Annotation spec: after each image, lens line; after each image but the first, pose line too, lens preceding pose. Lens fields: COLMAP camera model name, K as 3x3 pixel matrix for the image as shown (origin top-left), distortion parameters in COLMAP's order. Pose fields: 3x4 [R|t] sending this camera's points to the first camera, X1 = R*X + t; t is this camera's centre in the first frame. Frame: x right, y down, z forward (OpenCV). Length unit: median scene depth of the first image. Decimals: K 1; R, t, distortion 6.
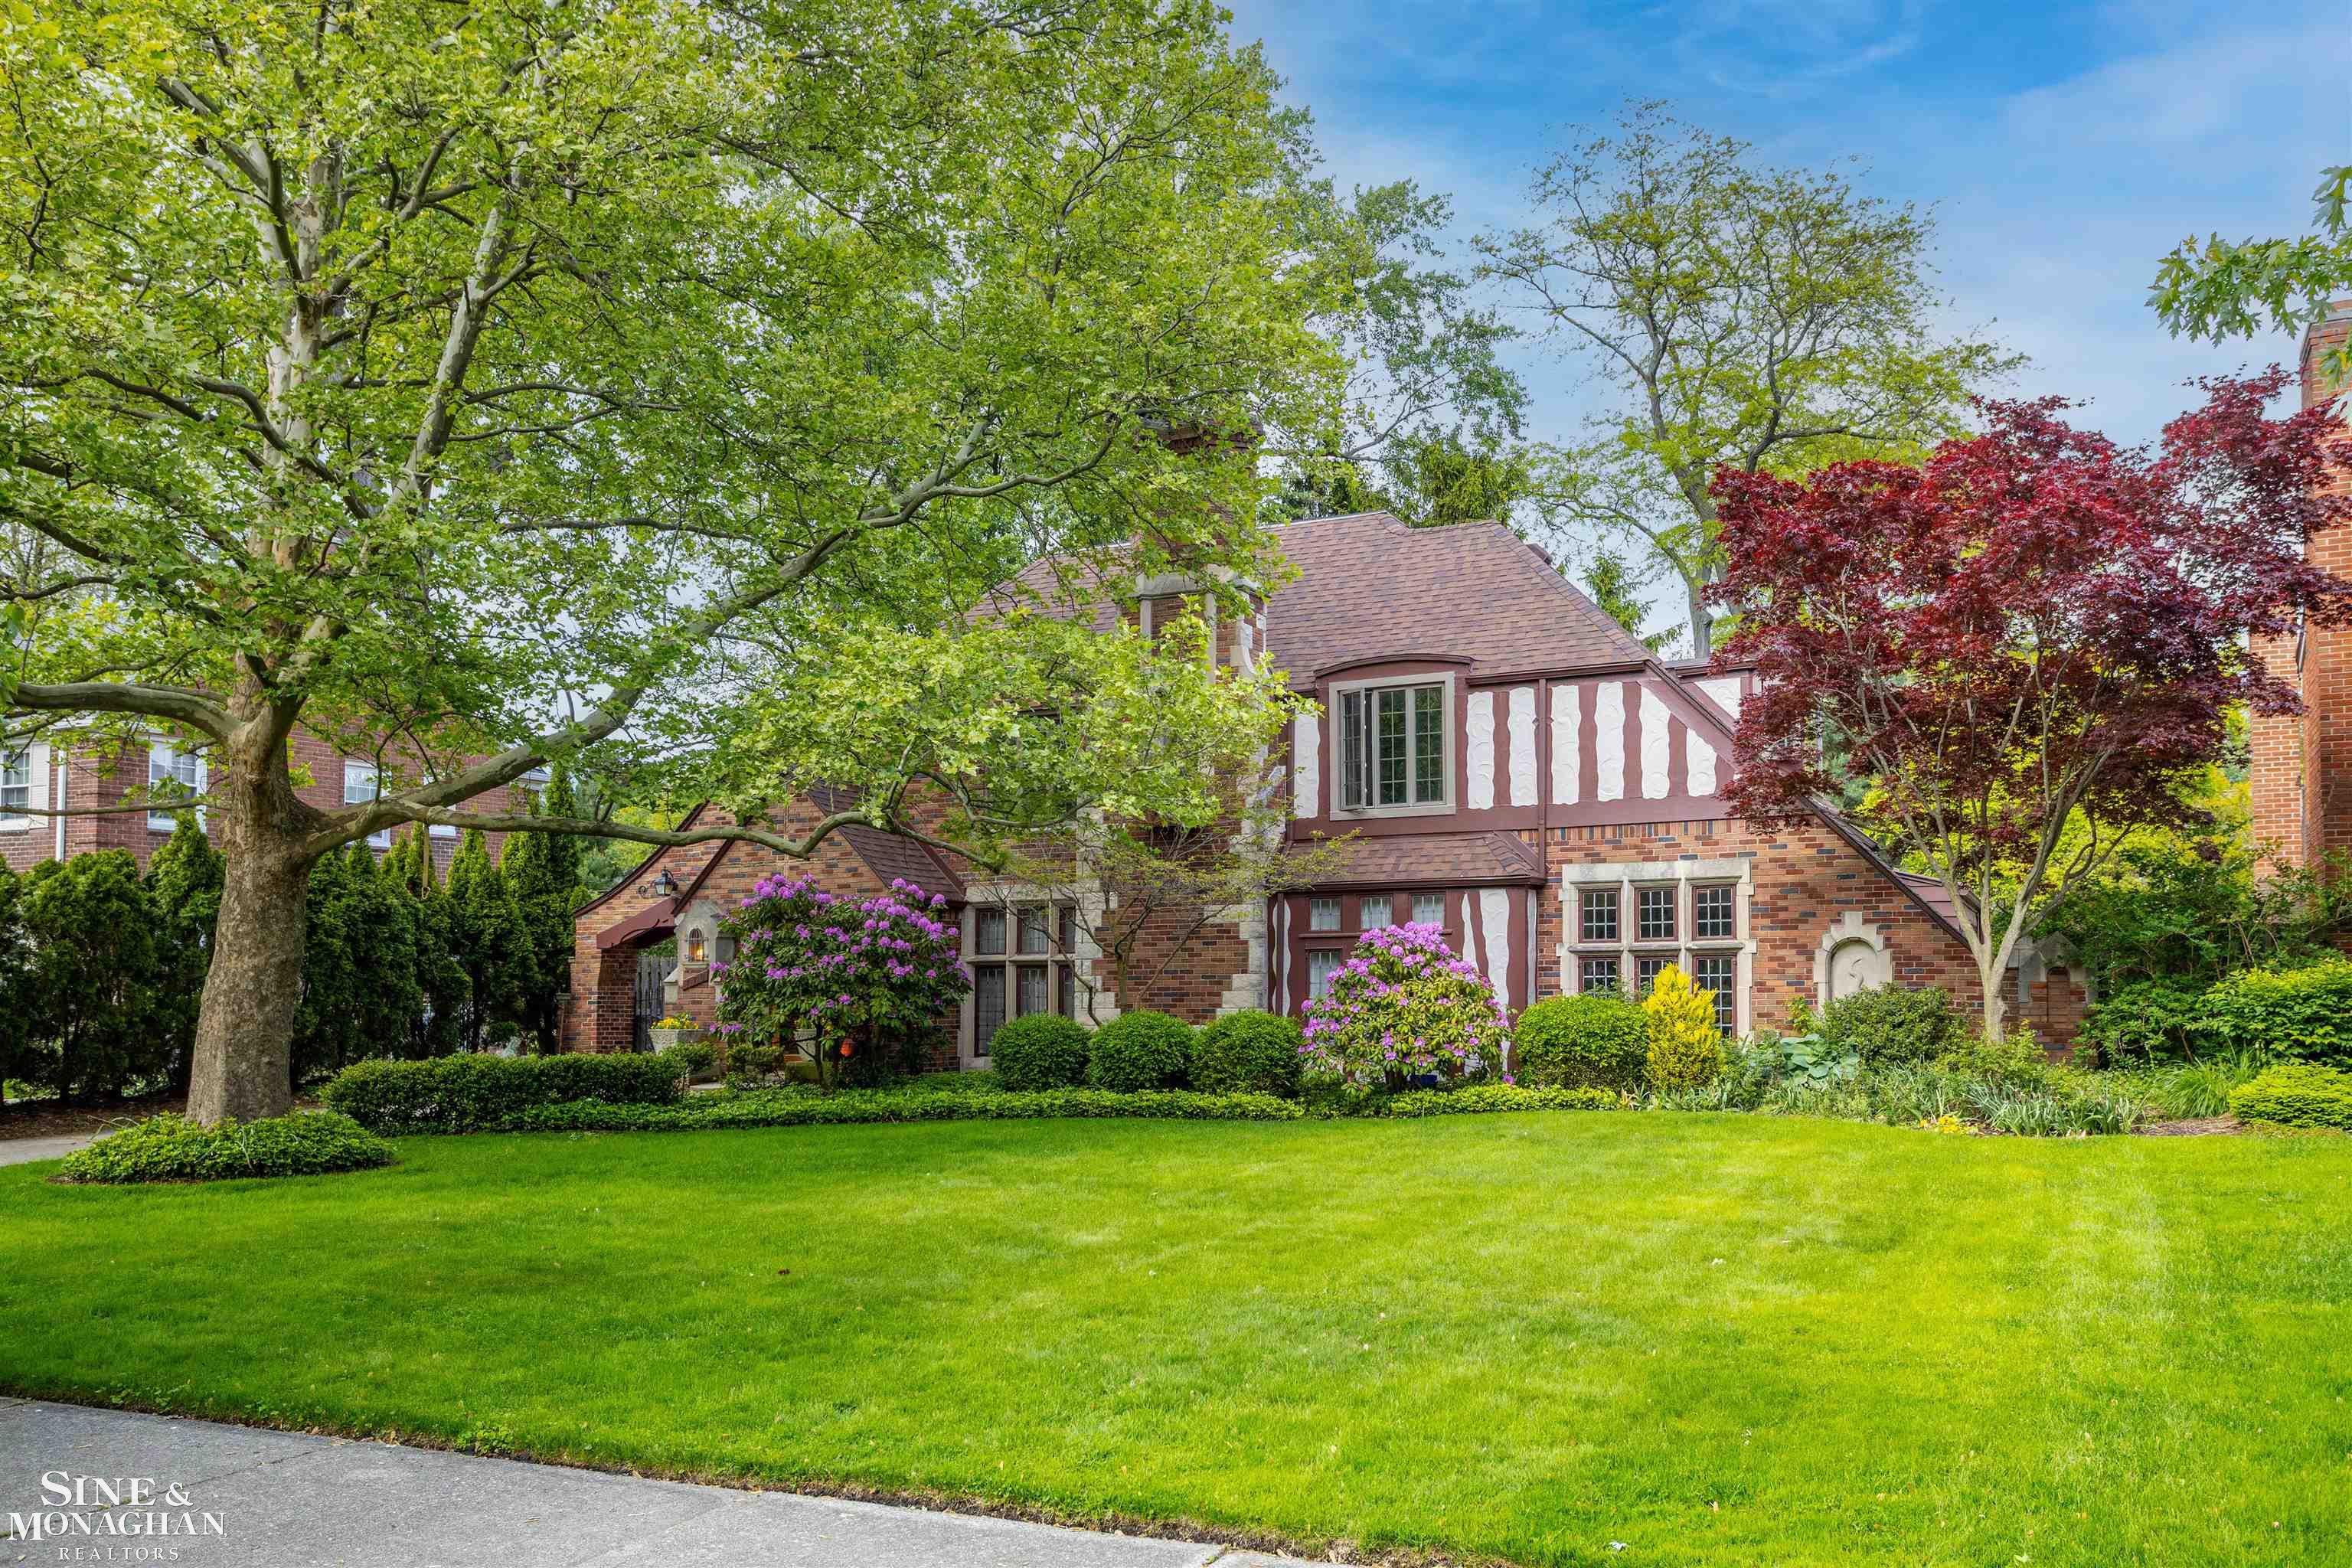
lens RADIAL K [[1838.6, 0, 1176.0], [0, 1838.6, 784.0], [0, 0, 1]] dist [0.016807, -0.000297]
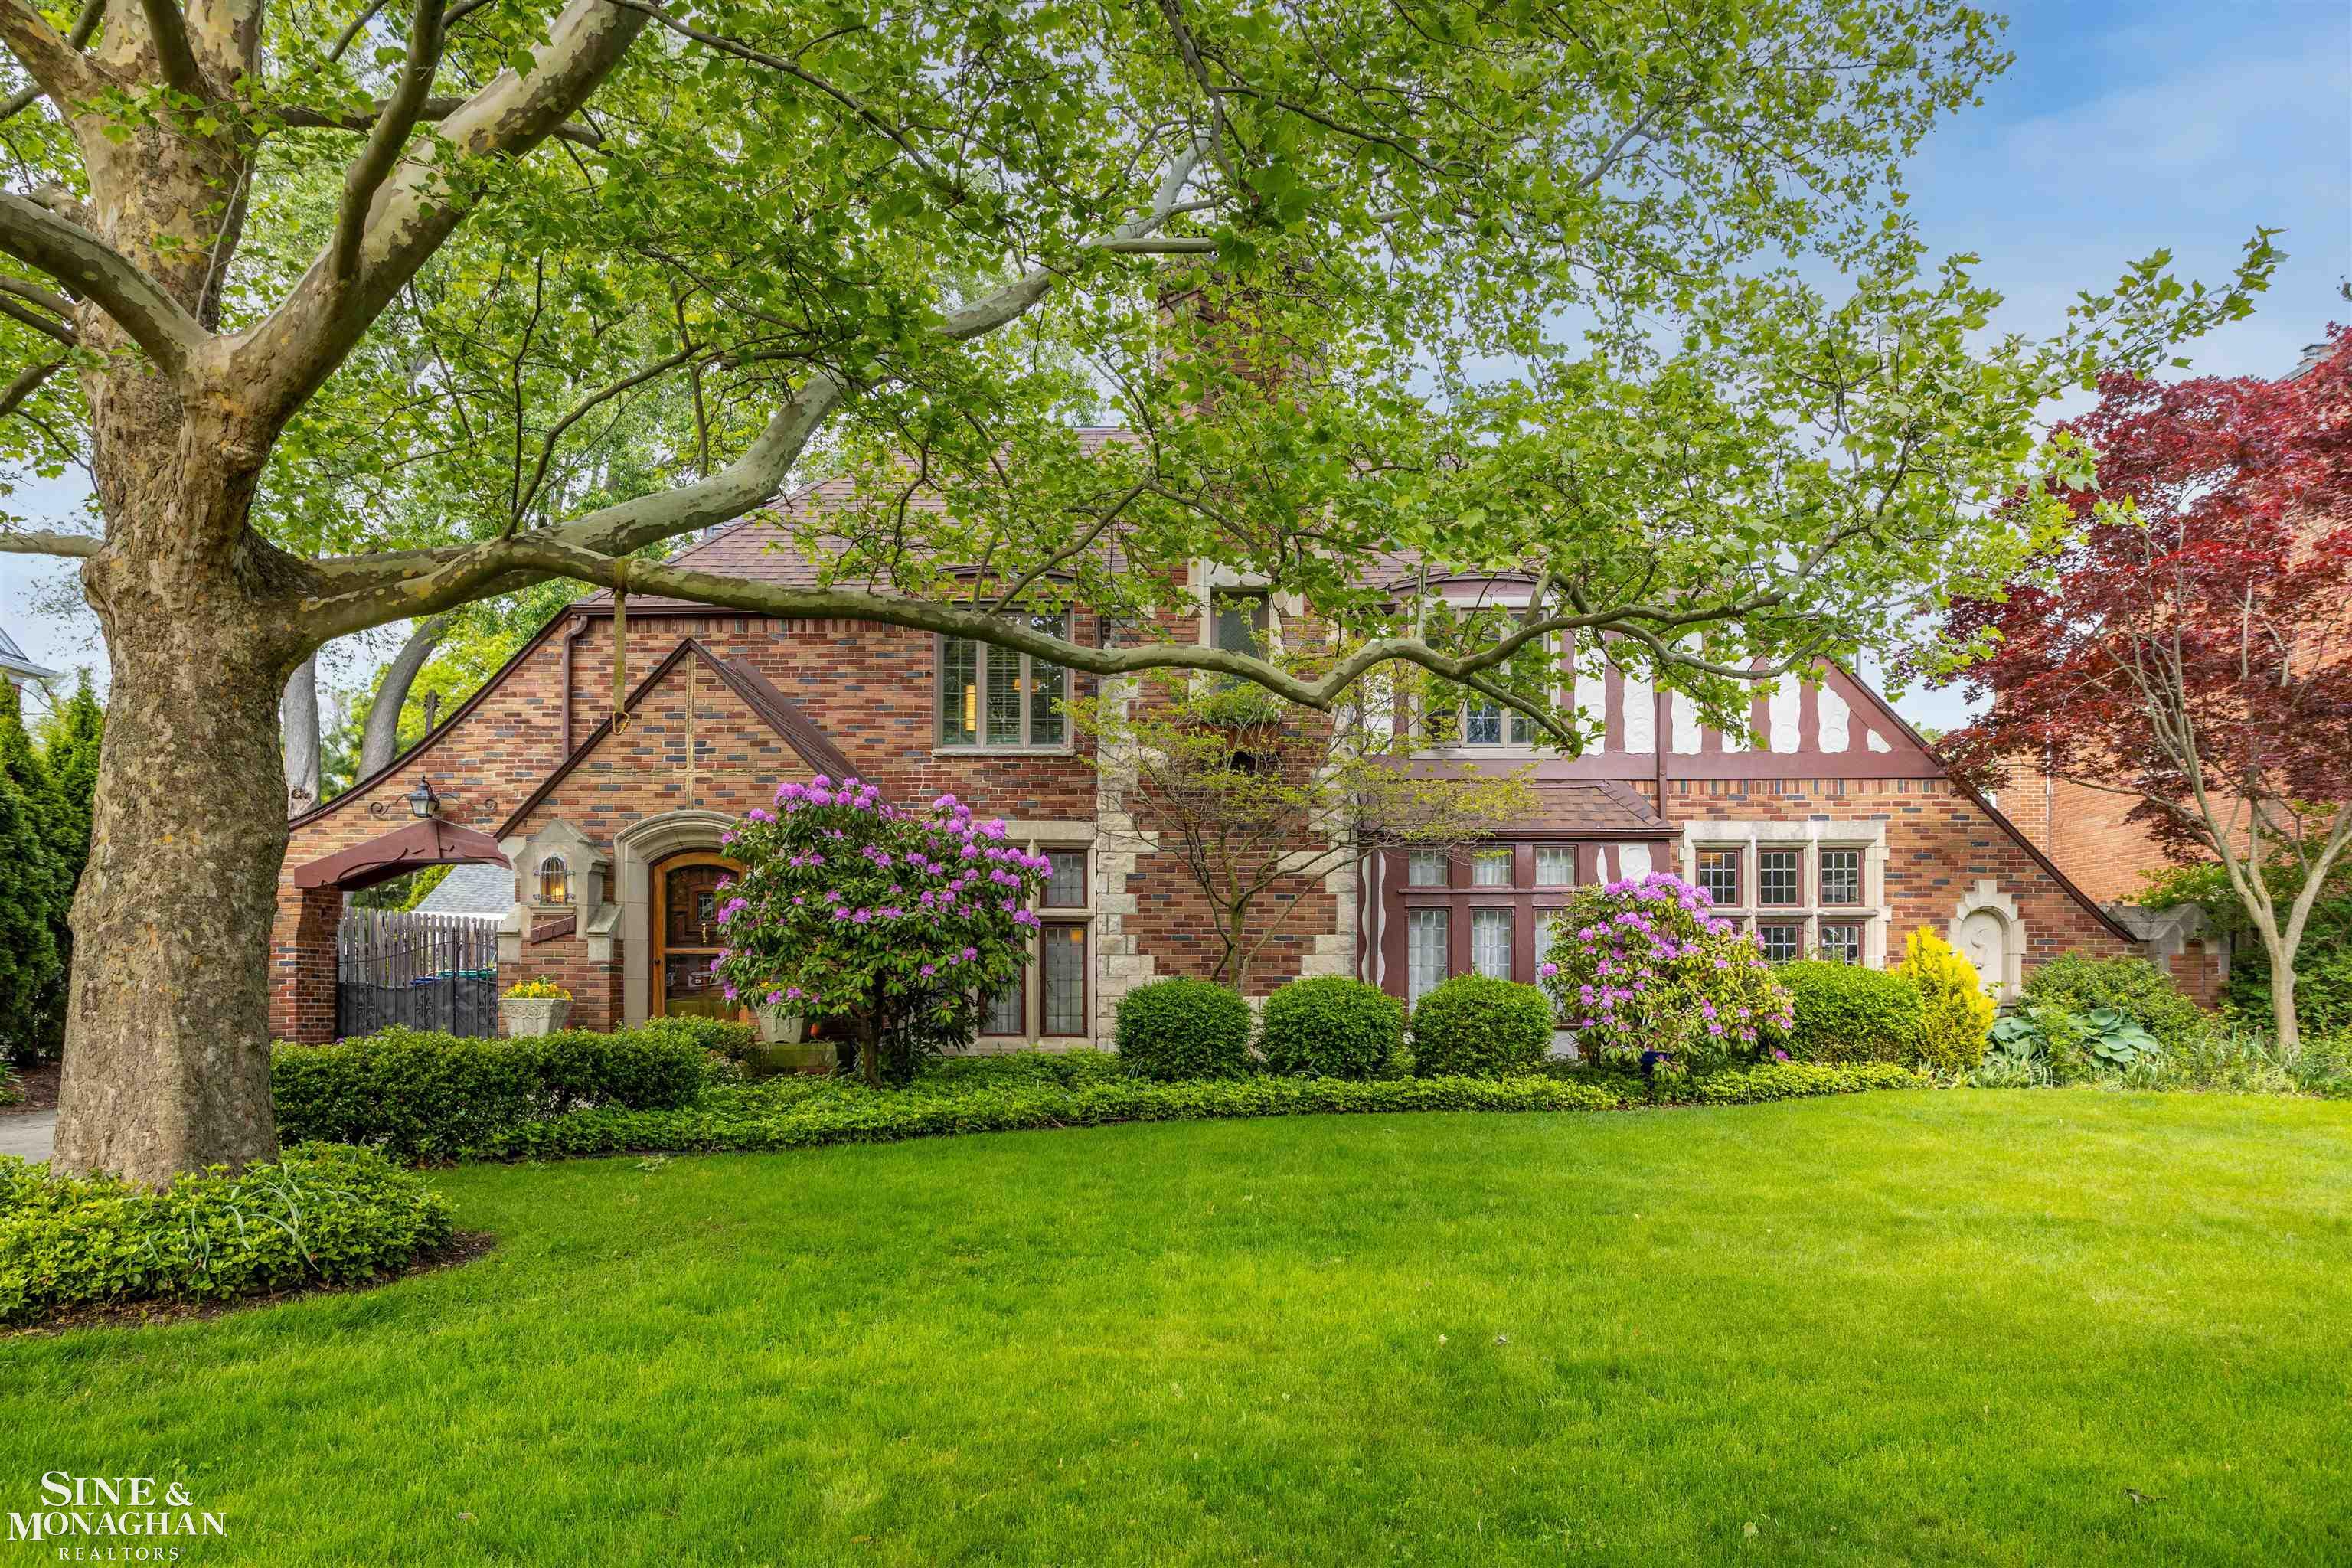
lens RADIAL K [[1580.6, 0, 1175.7], [0, 1580.6, 888.0], [0, 0, 1]] dist [-0.000873, 0.000831]
pose [[0.907087, 0.034000, 0.419569, -0.347400], [-0.055967, 0.997625, 0.040154, 0.060902], [-0.417207, -0.059905, 0.906835, 0.405947]]
